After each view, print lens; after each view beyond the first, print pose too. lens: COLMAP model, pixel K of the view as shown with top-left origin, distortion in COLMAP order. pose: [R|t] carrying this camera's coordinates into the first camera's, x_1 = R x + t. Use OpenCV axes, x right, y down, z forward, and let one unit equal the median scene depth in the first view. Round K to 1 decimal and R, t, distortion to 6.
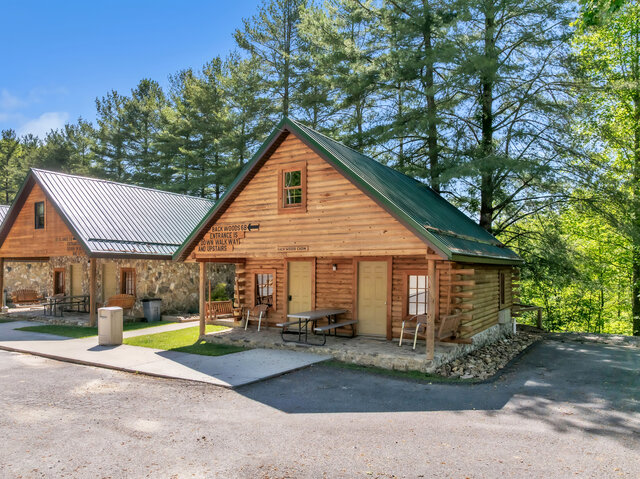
lens RADIAL K [[457.3, 0, 320.0], [0, 457.3, 239.5], [0, 0, 1]] dist [-0.043252, -0.000999]
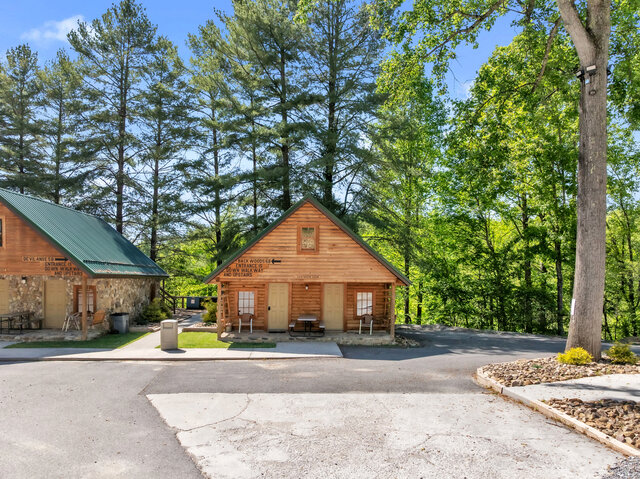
lens RADIAL K [[457.3, 0, 320.0], [0, 457.3, 239.5], [0, 0, 1]] dist [-0.043252, -0.000999]
pose [[0.828284, 0.050815, 0.558000, -0.889904], [-0.043407, 0.998706, -0.026516, -0.067188], [-0.558625, -0.002258, 0.829417, -0.328433]]
